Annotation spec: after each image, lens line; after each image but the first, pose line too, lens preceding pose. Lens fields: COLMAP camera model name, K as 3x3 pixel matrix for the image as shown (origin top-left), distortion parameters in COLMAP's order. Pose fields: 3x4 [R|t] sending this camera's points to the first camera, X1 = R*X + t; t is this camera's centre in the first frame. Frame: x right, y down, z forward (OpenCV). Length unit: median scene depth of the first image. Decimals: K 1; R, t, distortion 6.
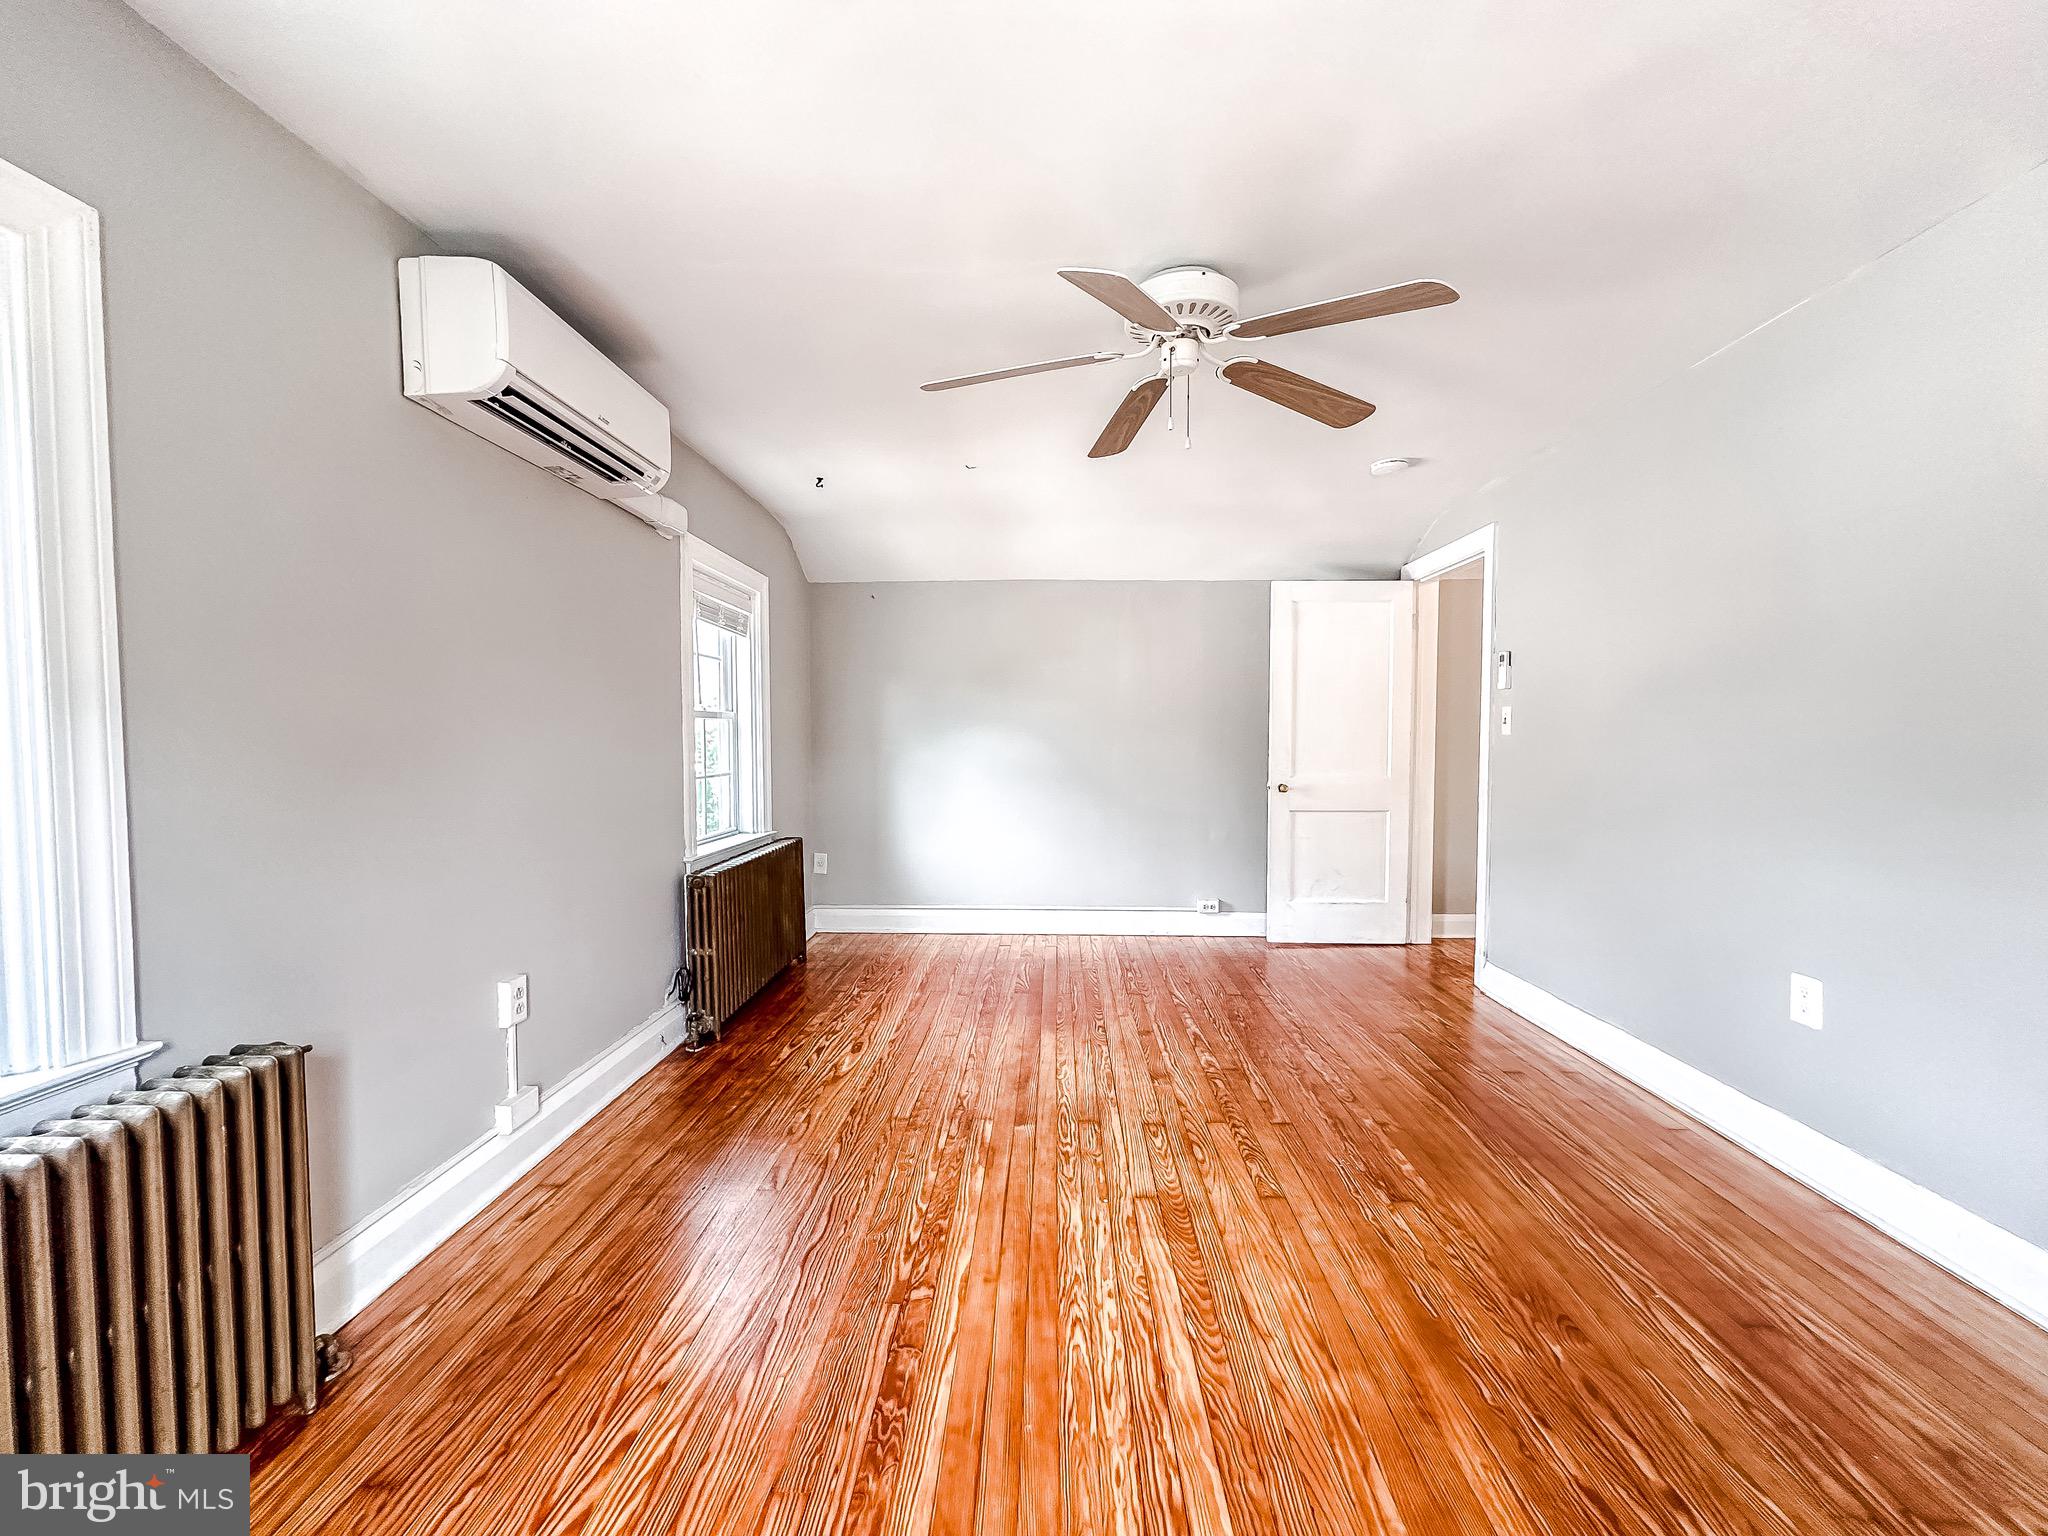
lens RADIAL K [[818.5, 0, 1025.0], [0, 818.5, 767.8], [0, 0, 1]] dist [-0.001217, -0.000102]
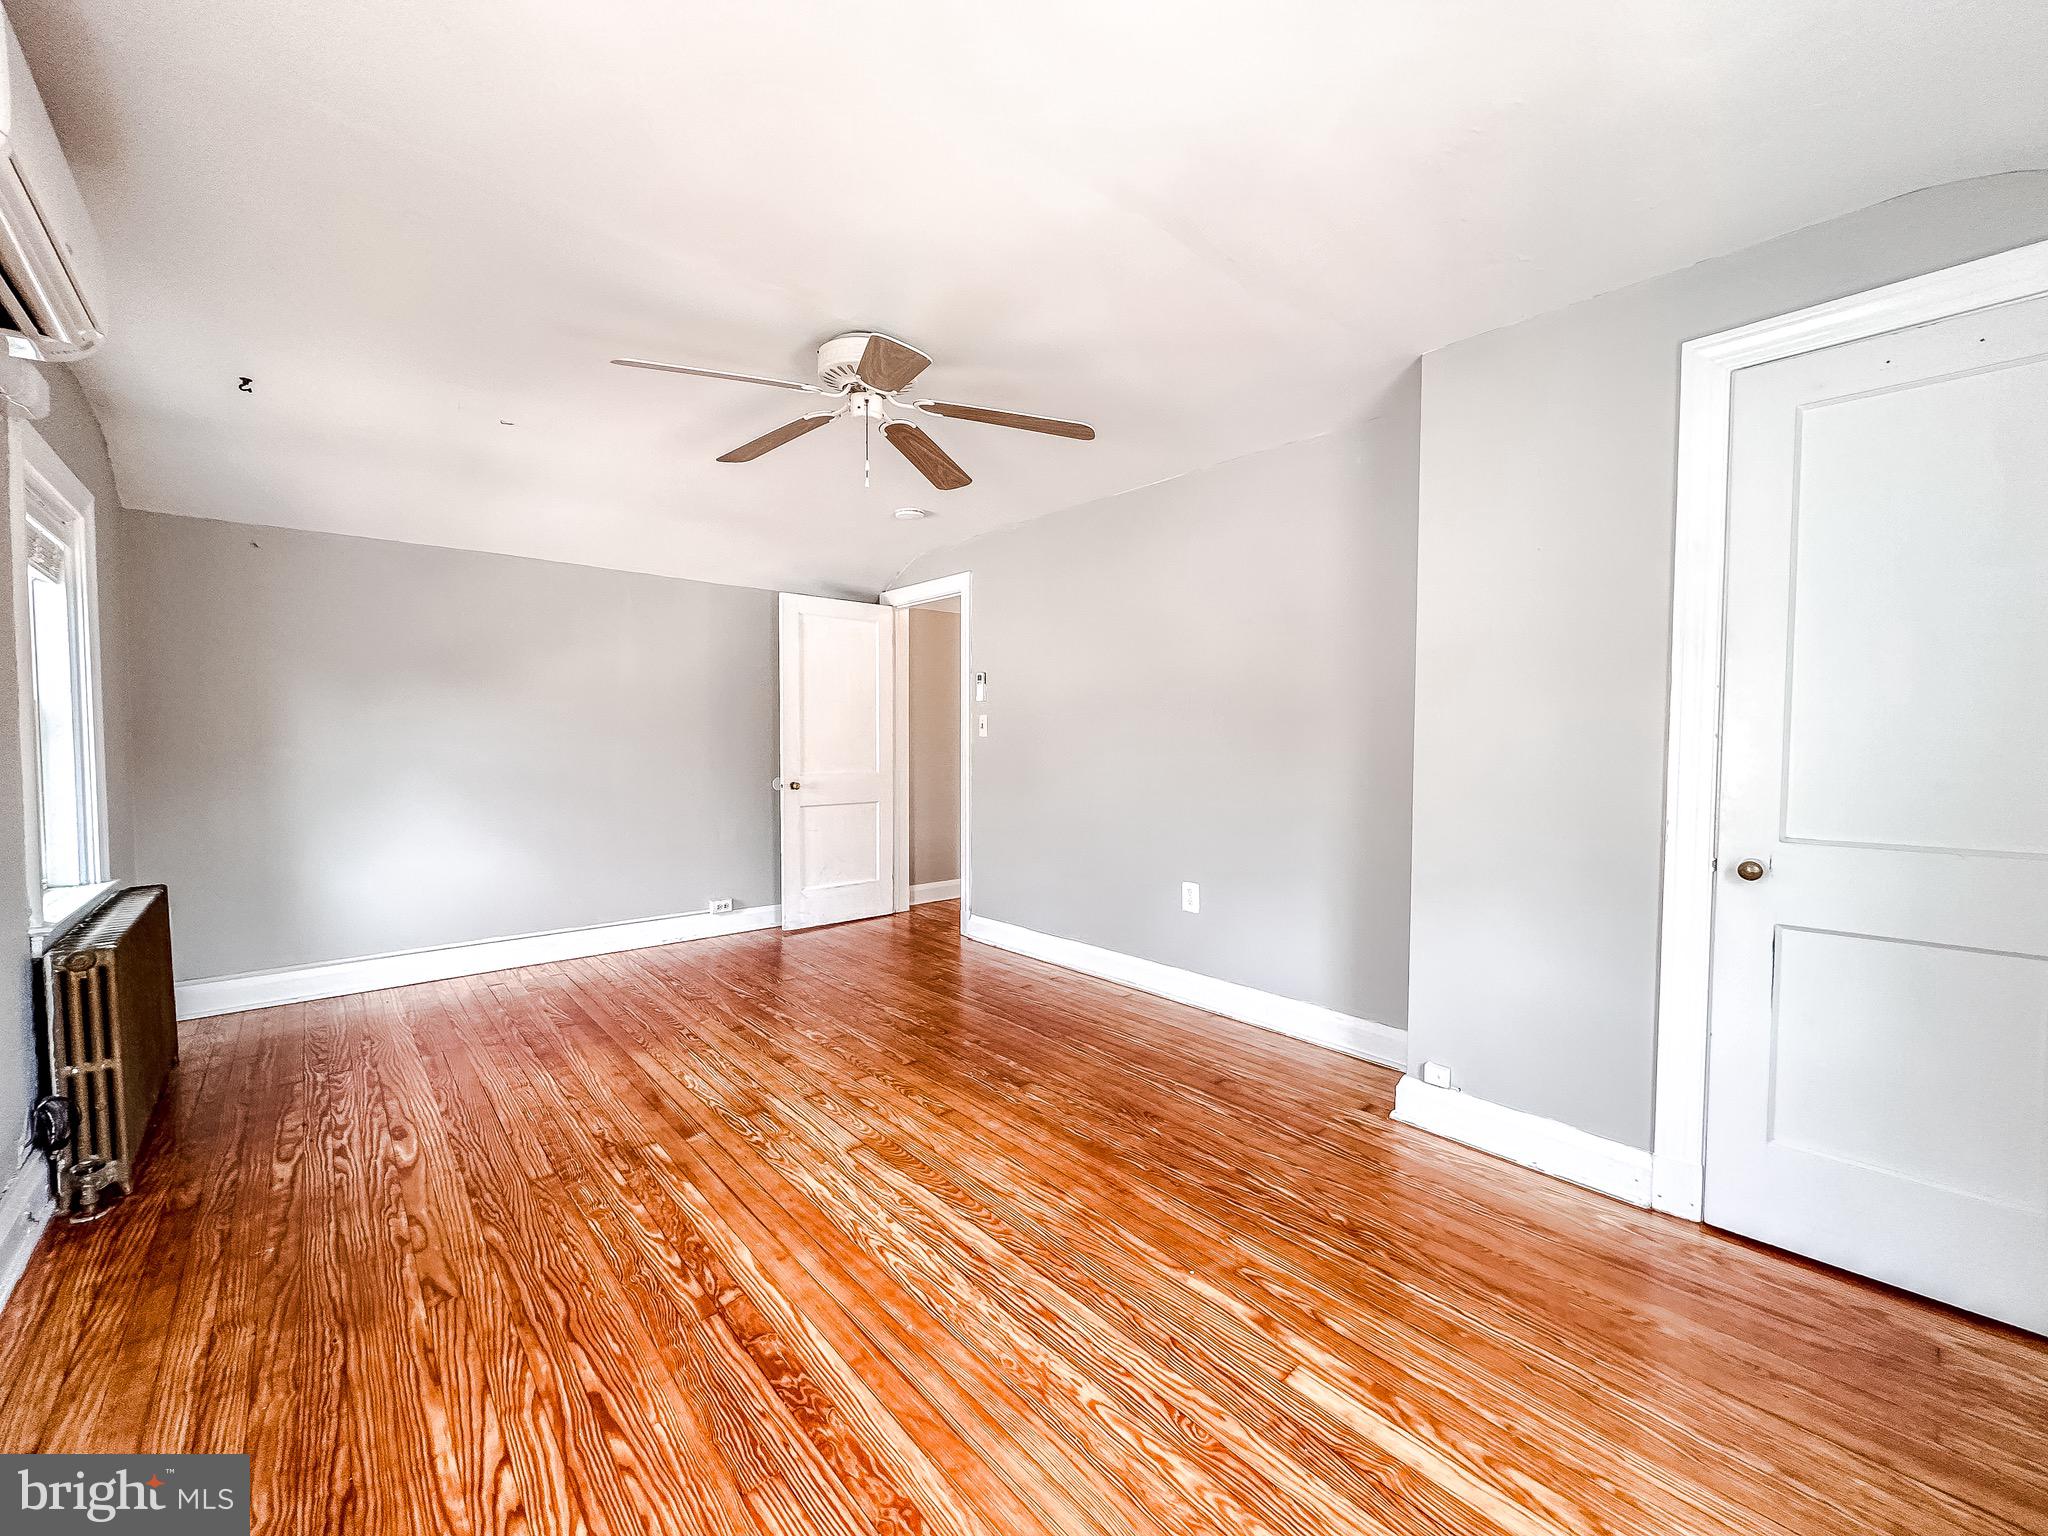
lens RADIAL K [[818.5, 0, 1025.0], [0, 818.5, 767.8], [0, 0, 1]] dist [-0.001217, -0.000102]
pose [[0.726991, -0.024023, 0.686226, -0.418449], [0.024909, 0.999653, 0.008606, -0.000975], [-0.686195, 0.010837, 0.727337, 0.016040]]
